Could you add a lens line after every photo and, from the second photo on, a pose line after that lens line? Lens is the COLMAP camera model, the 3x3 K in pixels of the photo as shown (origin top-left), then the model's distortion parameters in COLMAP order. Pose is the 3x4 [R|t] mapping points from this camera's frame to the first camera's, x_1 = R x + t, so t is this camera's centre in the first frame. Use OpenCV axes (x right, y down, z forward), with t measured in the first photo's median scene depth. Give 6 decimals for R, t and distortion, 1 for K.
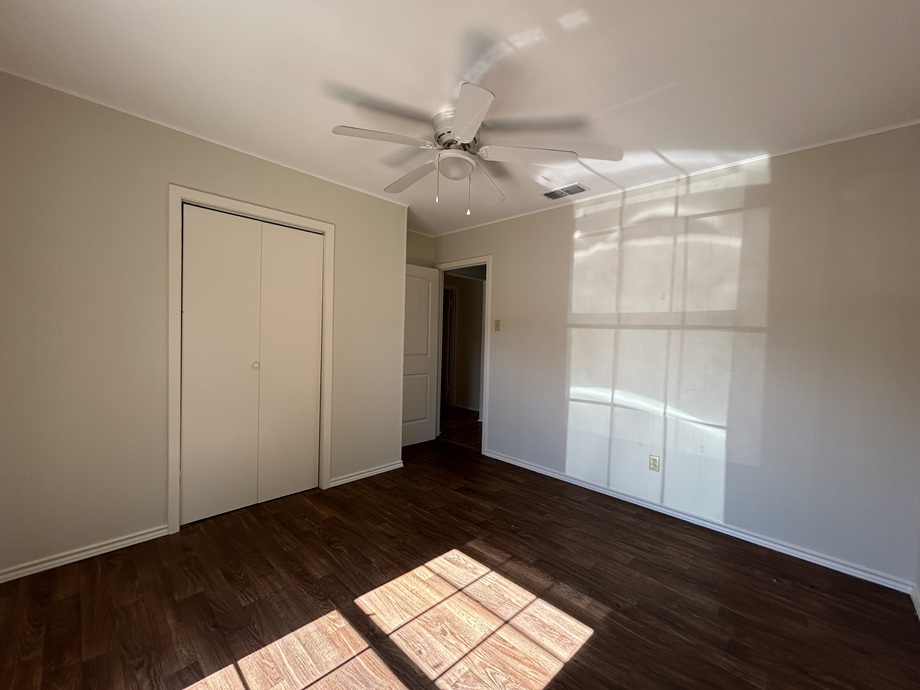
lens RADIAL K [[372.6, 0, 457.5], [0, 372.6, 344.6], [0, 0, 1]] dist [-0.001639, 0.001423]
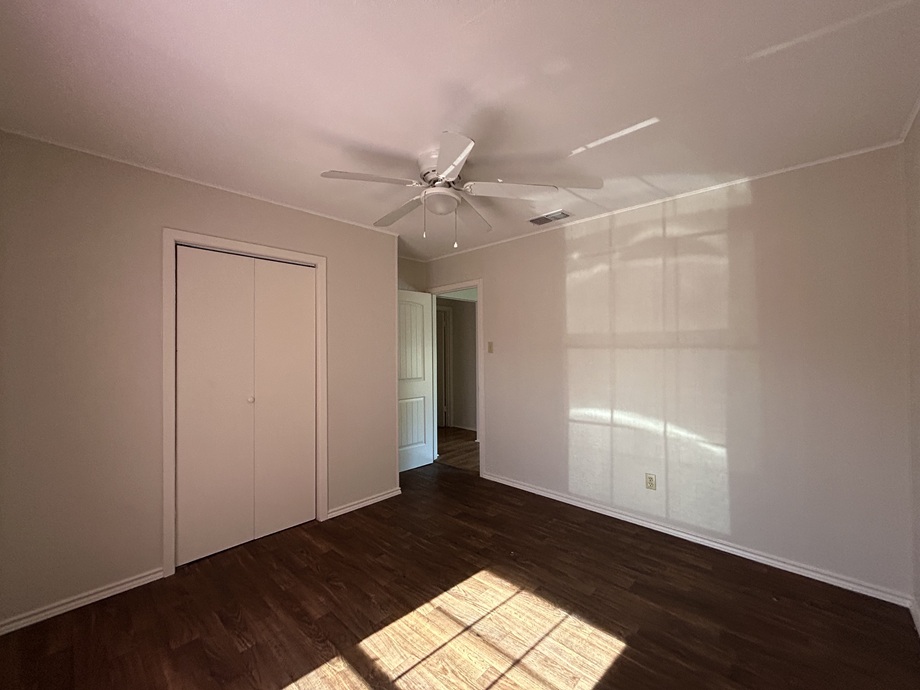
lens RADIAL K [[372.6, 0, 457.5], [0, 372.6, 345.1], [0, 0, 1]] dist [-0.001639, 0.001423]
pose [[0.999272, -0.036721, 0.010346, 0.012331], [0.037110, 0.998497, -0.040330, -0.033786], [-0.008850, 0.040684, 0.999133, -0.016134]]
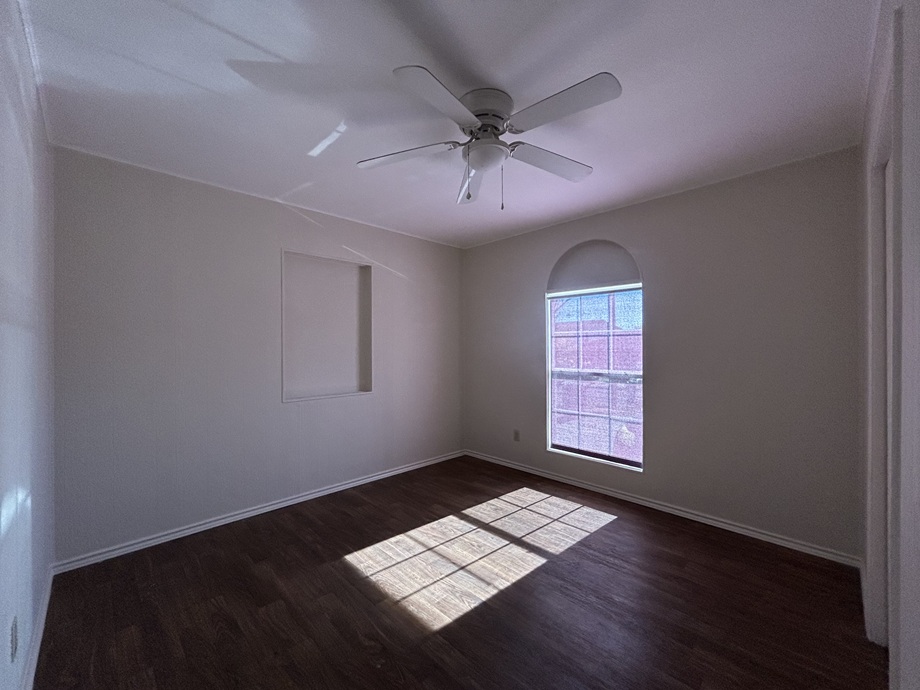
lens RADIAL K [[372.6, 0, 458.2], [0, 372.6, 343.5], [0, 0, 1]] dist [-0.001639, 0.001423]
pose [[-0.999347, -0.027611, 0.023328, 0.023446], [-0.026880, 0.999155, 0.031085, -0.059933], [-0.024167, 0.030438, -0.999244, 1.673022]]
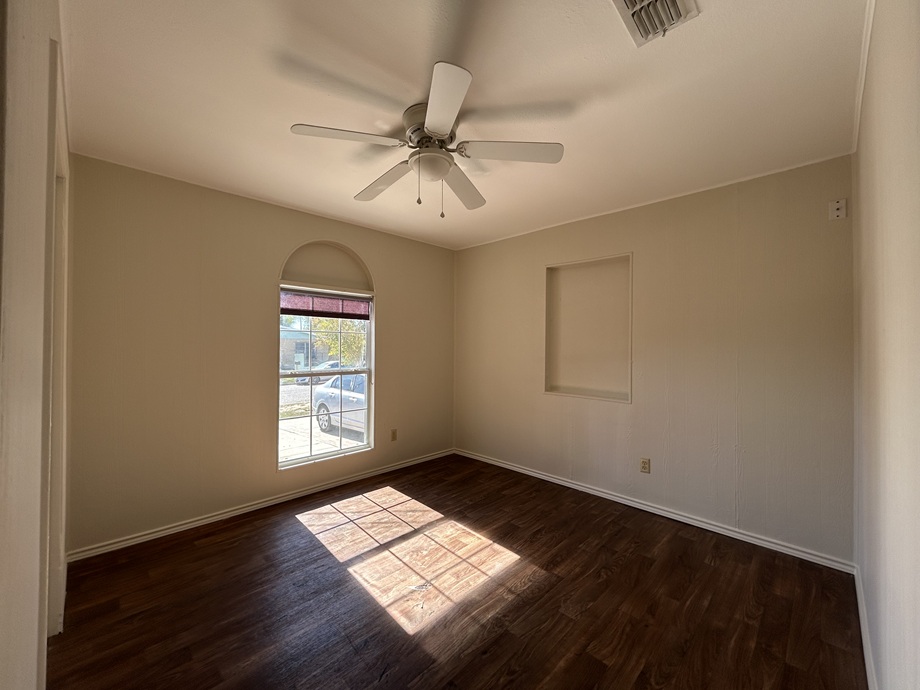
lens RADIAL K [[372.6, 0, 459.7], [0, 372.6, 345.7], [0, 0, 1]] dist [-0.001639, 0.001423]
pose [[0.001705, -0.028549, -0.999591, 0.994052], [-0.042908, 0.998670, -0.028595, -0.003276], [0.999078, 0.042939, 0.000478, 0.742690]]
